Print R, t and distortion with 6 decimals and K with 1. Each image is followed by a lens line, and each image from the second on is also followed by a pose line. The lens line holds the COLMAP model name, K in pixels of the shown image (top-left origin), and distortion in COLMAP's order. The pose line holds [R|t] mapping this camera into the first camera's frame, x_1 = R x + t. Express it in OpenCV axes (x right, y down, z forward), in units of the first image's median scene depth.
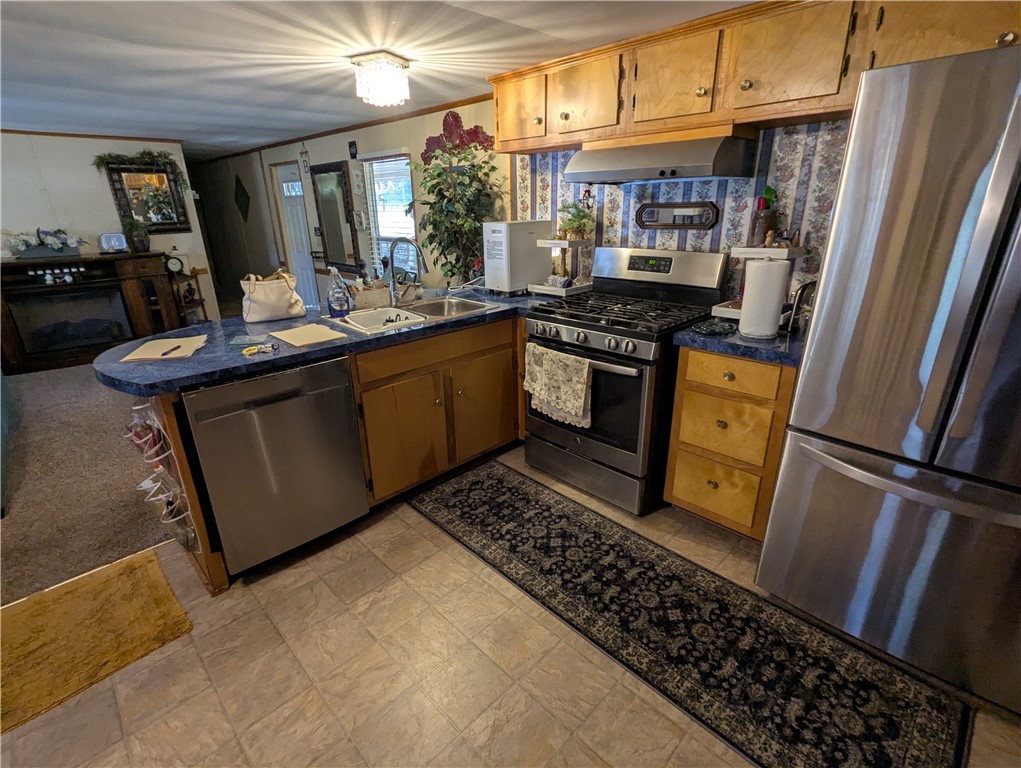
lens RADIAL K [[483.3, 0, 508.1], [0, 483.3, 384.4], [0, 0, 1]] dist [0.002295, 0.000481]
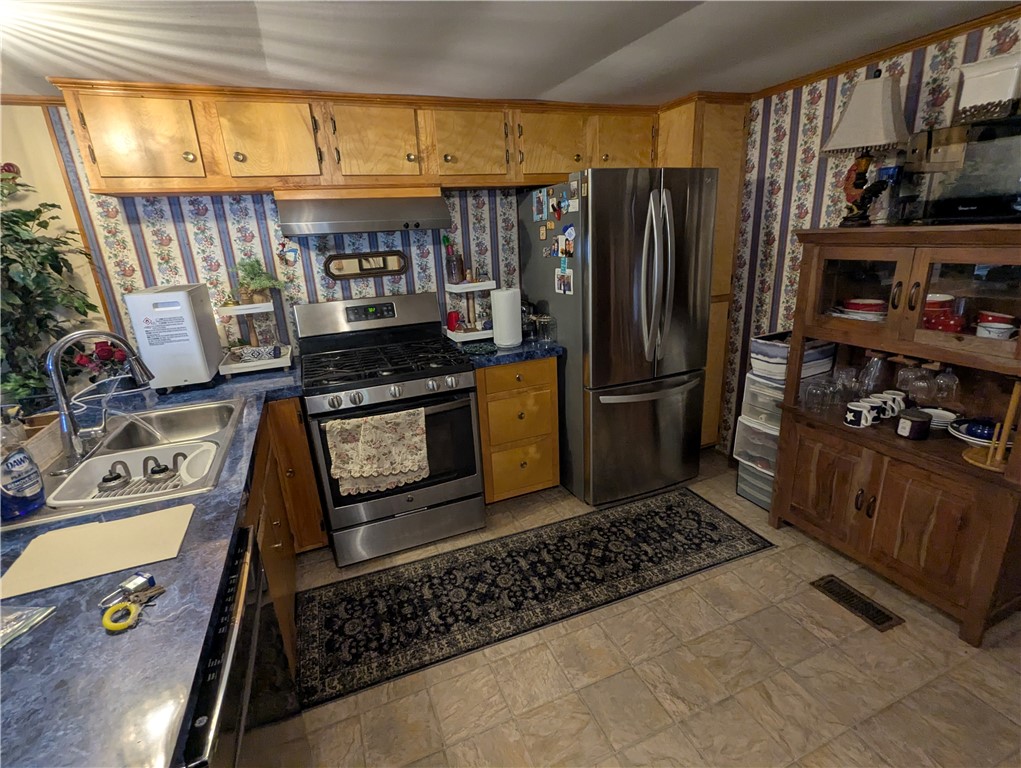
lens RADIAL K [[483.3, 0, 507.6], [0, 483.3, 386.0], [0, 0, 1]] dist [0.002295, 0.000481]
pose [[0.386967, -0.281698, 0.878011, -0.747216], [0.361279, 0.922382, 0.136707, -0.198764], [-0.848371, 0.264306, 0.458703, 0.470834]]
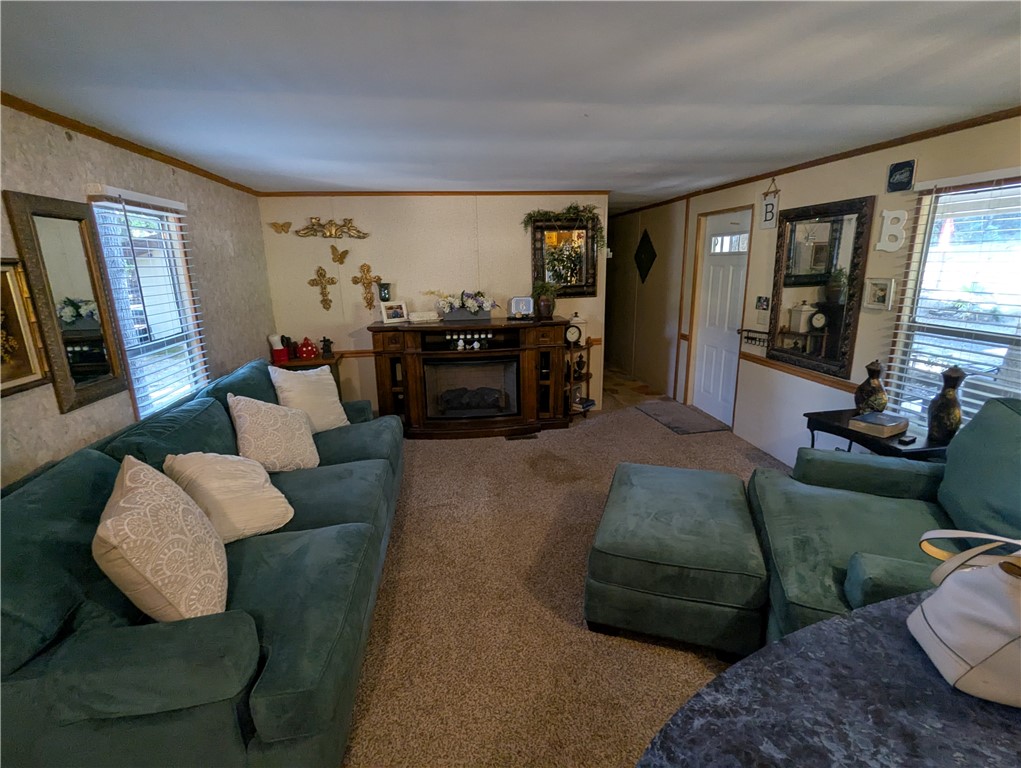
lens RADIAL K [[483.3, 0, 511.0], [0, 483.3, 383.6], [0, 0, 1]] dist [0.002295, 0.000481]
pose [[0.804910, 0.145766, -0.575215, -0.267796], [-0.201704, 0.978849, -0.034196, -0.107619], [0.558064, 0.143548, 0.817287, 0.252660]]
